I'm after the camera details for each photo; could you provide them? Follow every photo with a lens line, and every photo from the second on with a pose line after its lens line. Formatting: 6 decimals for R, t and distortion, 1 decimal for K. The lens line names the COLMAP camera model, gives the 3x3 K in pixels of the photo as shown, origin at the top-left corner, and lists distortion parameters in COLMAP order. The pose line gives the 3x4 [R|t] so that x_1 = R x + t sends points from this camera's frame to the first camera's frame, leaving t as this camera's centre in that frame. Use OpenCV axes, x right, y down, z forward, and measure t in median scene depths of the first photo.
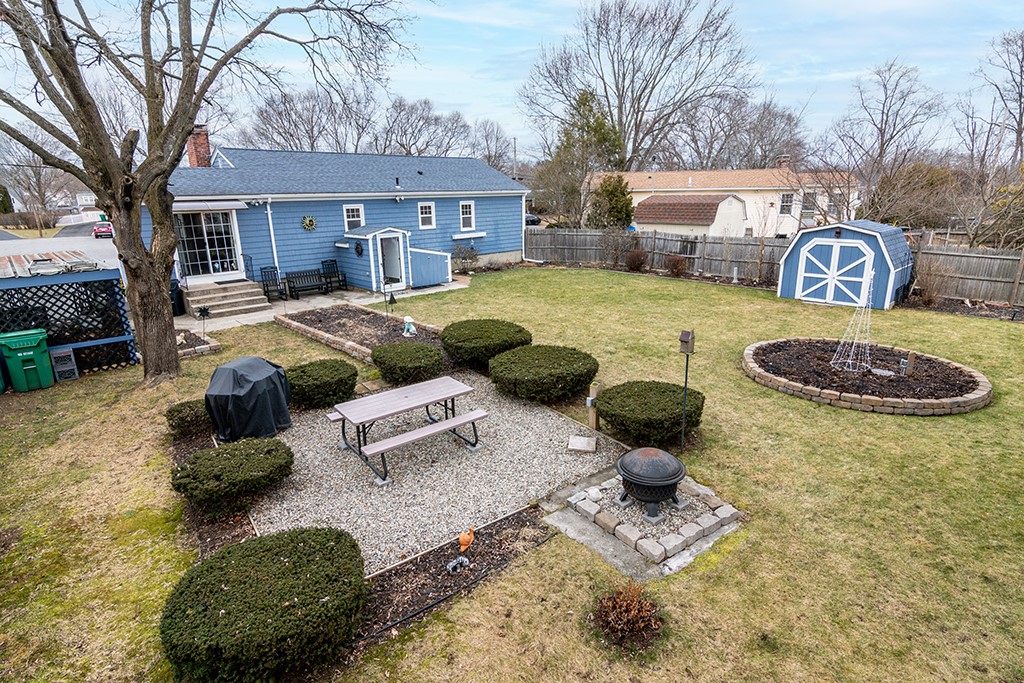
lens RADIAL K [[537.1, 0, 512.0], [0, 537.1, 341.5], [0, 0, 1]] dist [-0.005737, -0.000735]
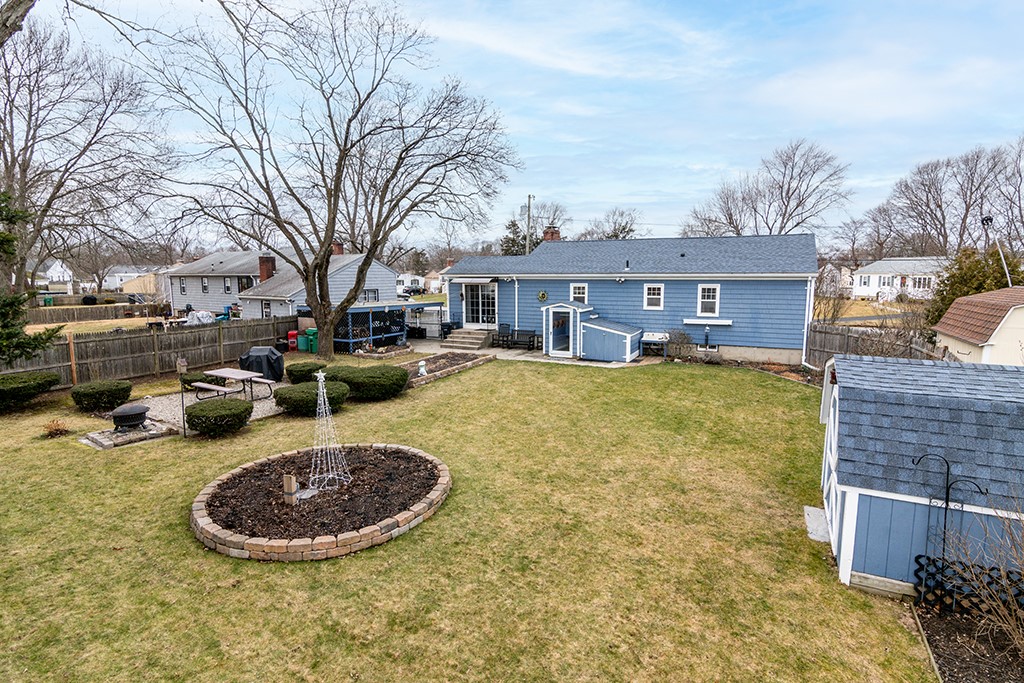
lens RADIAL K [[537.1, 0, 512.0], [0, 537.1, 341.5], [0, 0, 1]] dist [-0.005737, -0.000735]
pose [[0.311216, 0.135469, -0.940634, 0.787193], [-0.257495, 0.964783, 0.053753, -0.153824], [0.914790, 0.225480, 0.335139, 0.484860]]
